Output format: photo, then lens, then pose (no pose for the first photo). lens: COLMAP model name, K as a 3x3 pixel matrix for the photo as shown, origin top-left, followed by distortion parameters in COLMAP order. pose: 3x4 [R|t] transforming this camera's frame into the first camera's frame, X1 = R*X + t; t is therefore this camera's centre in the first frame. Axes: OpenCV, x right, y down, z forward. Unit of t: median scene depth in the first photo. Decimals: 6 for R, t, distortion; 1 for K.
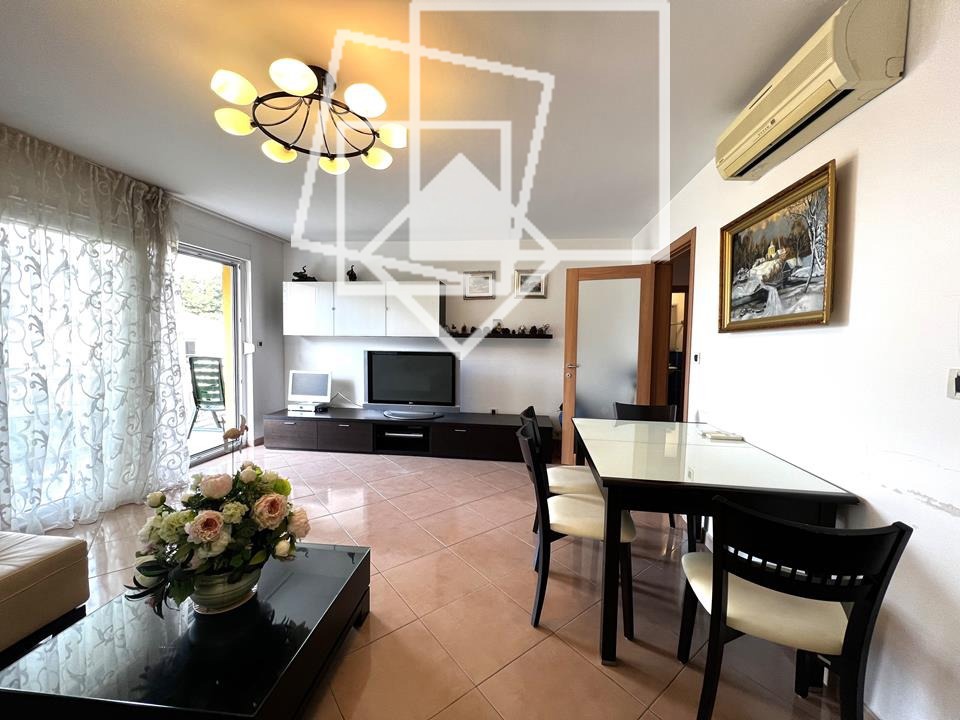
lens RADIAL K [[381.6, 0, 480.0], [0, 381.6, 360.0], [0, 0, 1]] dist [-0.001695, 0.000296]
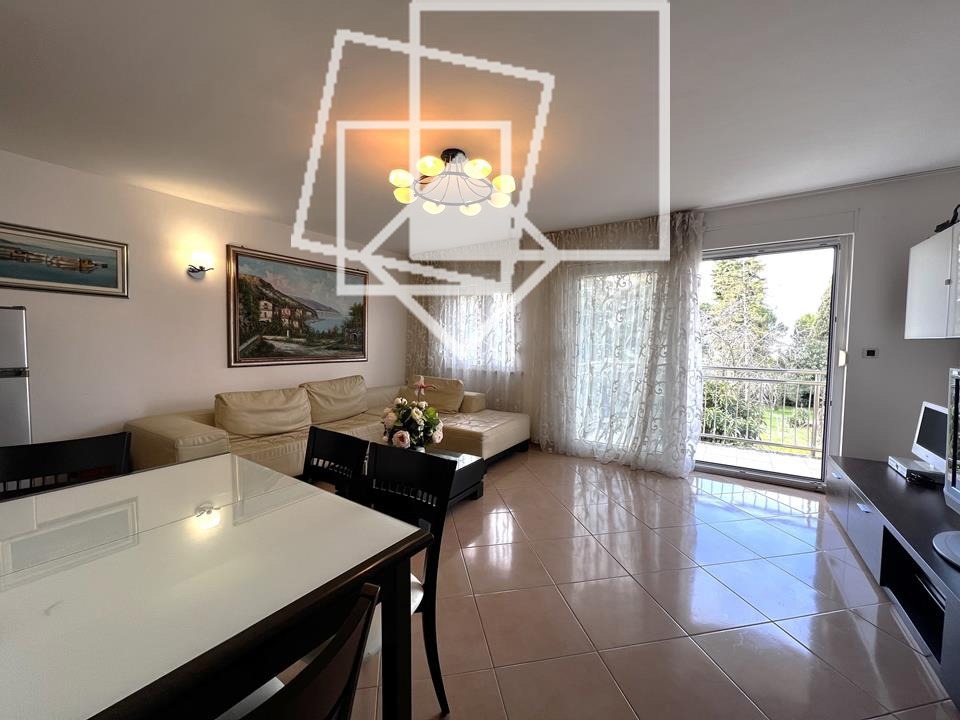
lens RADIAL K [[382.1, 0, 480.0], [0, 382.1, 360.0], [0, 0, 1]] dist [-0.003484, -0.000176]
pose [[-0.455373, 0.027032, -0.889890, 0.717216], [-0.066770, 0.995687, 0.064413, -0.058872], [0.887794, 0.088750, -0.451604, 1.552569]]
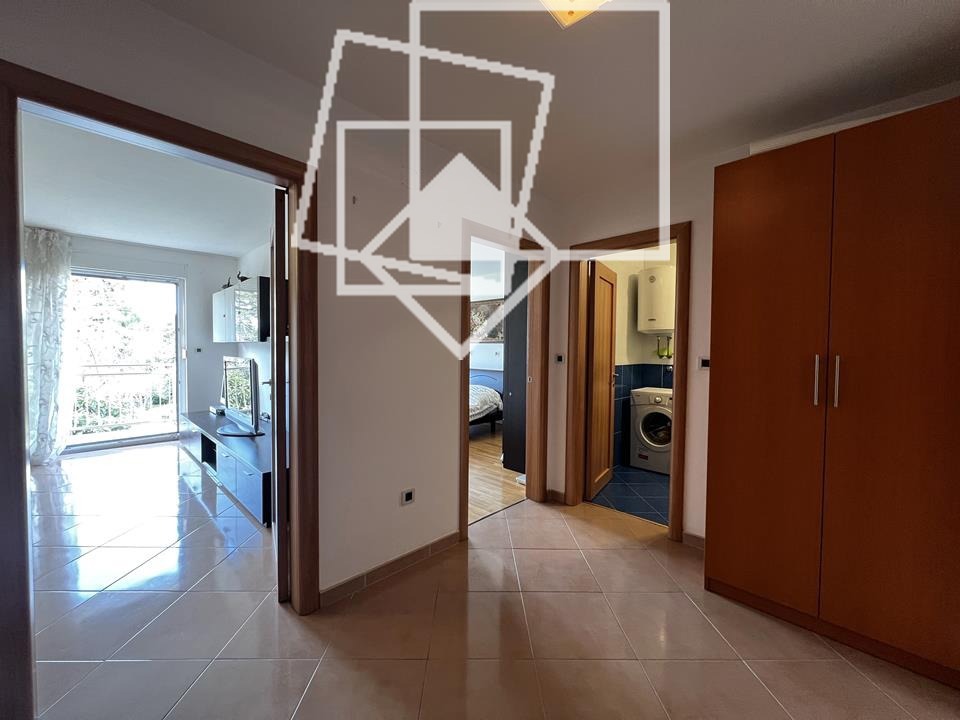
lens RADIAL K [[381.6, 0, 480.0], [0, 381.6, 360.0], [0, 0, 1]] dist [-0.001695, 0.000296]
pose [[0.789924, 0.015142, -0.613017, 1.769246], [-0.036619, 0.999076, -0.022509, -0.038700], [0.612110, 0.040228, 0.789749, 1.366938]]
